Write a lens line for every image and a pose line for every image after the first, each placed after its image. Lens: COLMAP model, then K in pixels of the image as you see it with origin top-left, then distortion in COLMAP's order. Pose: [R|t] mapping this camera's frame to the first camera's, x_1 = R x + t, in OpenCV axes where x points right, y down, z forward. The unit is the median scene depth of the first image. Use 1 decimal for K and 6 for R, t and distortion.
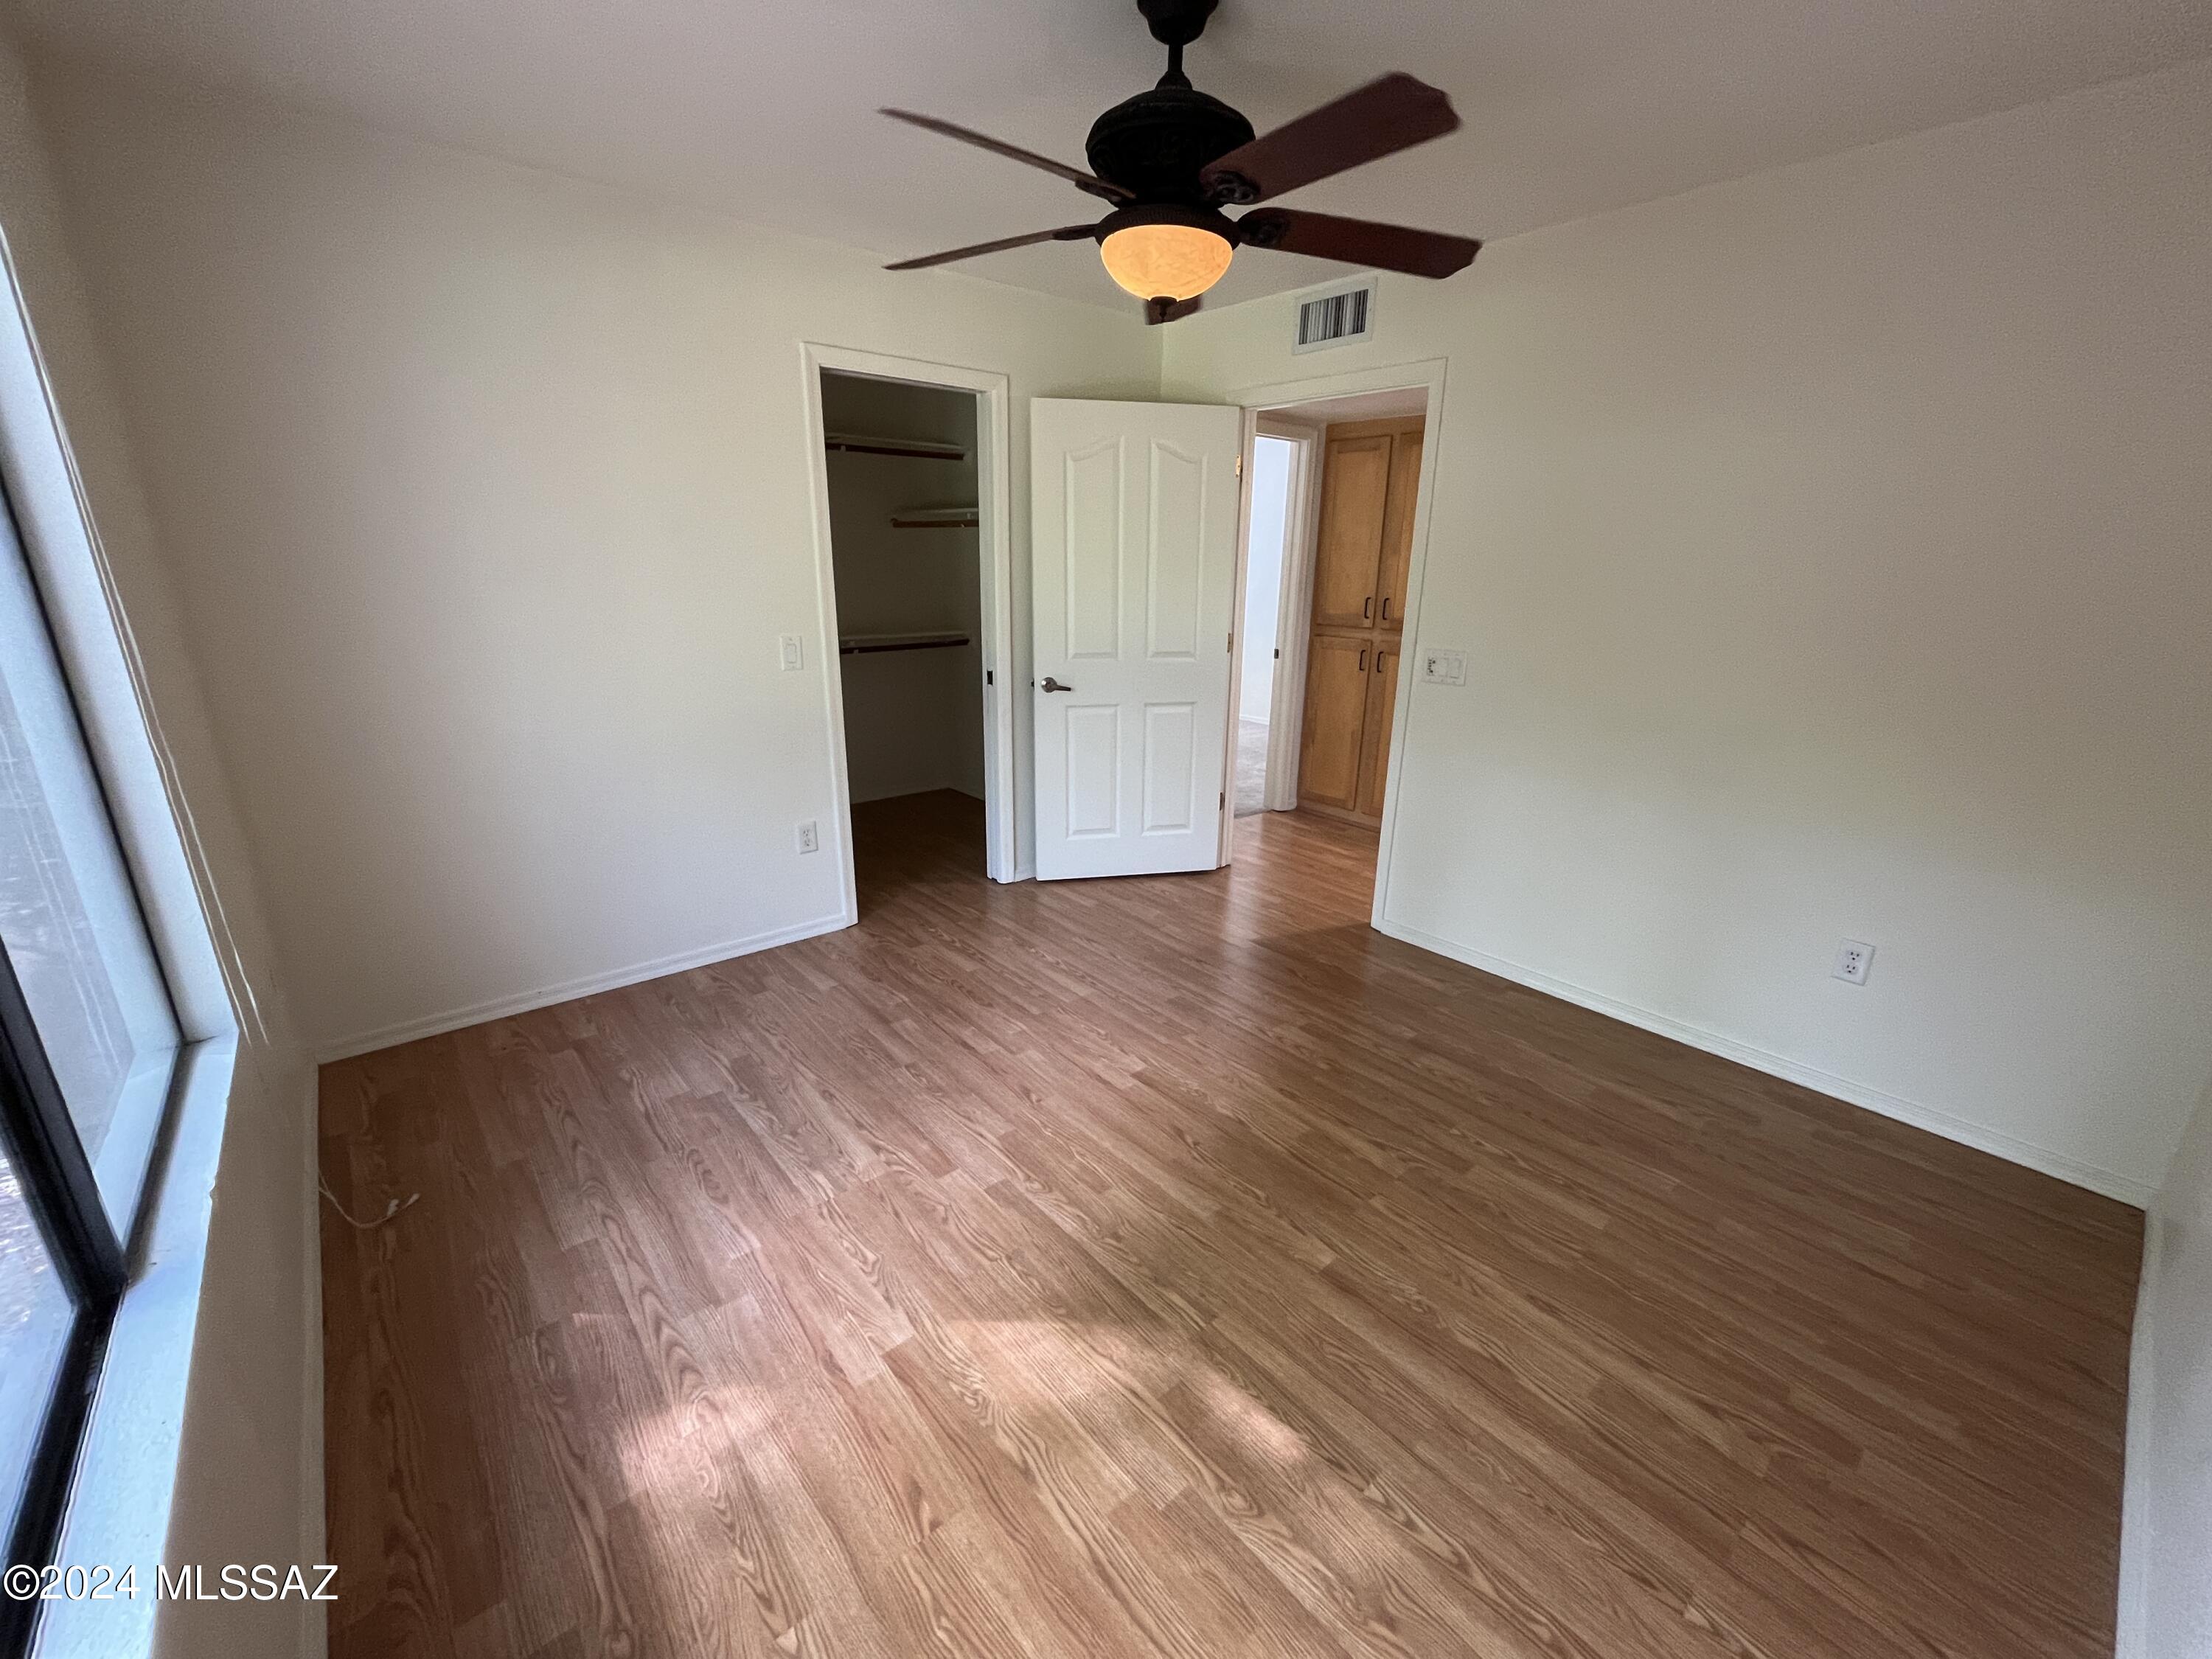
lens RADIAL K [[893.2, 0, 1106.4], [0, 893.2, 831.5], [0, 0, 1]] dist [-0.003064, 0.000289]
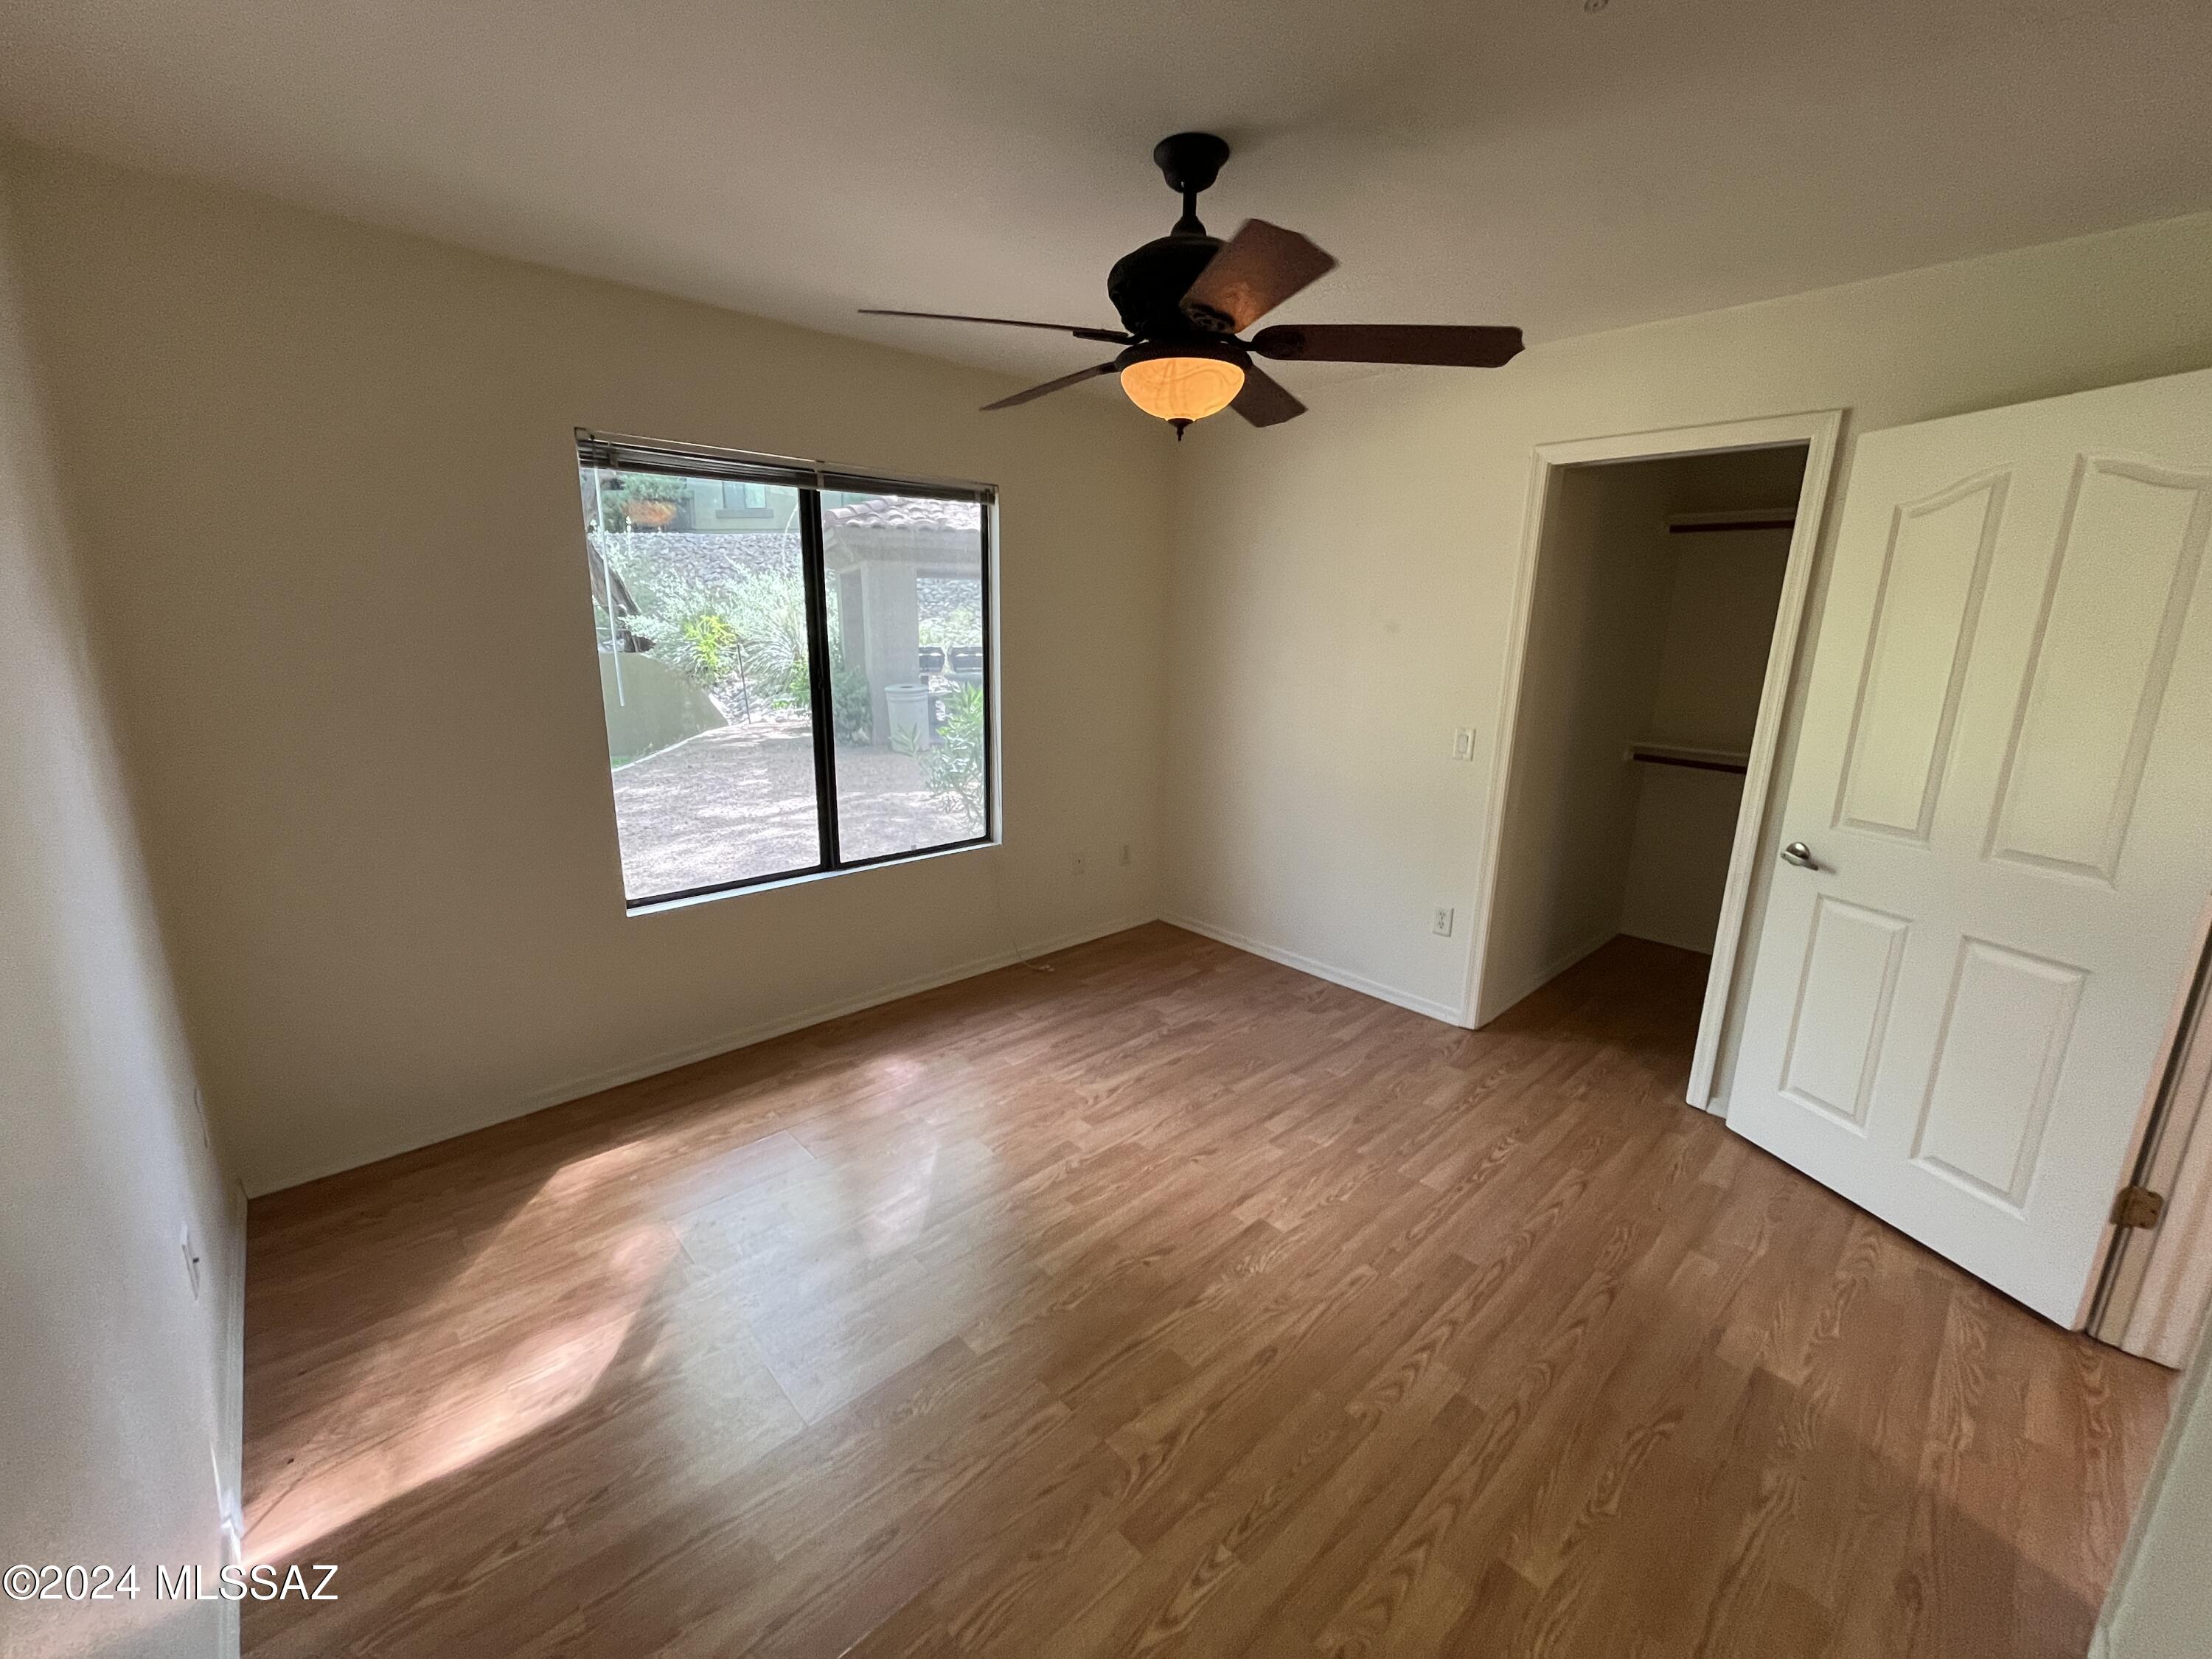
lens RADIAL K [[893.2, 0, 1098.6], [0, 893.2, 833.2], [0, 0, 1]] dist [-0.003064, 0.000289]
pose [[0.038755, 0.222152, -0.974242, 0.776663], [-0.314367, 0.928179, 0.199142, -0.206184], [0.948510, 0.298551, 0.105809, 0.608135]]
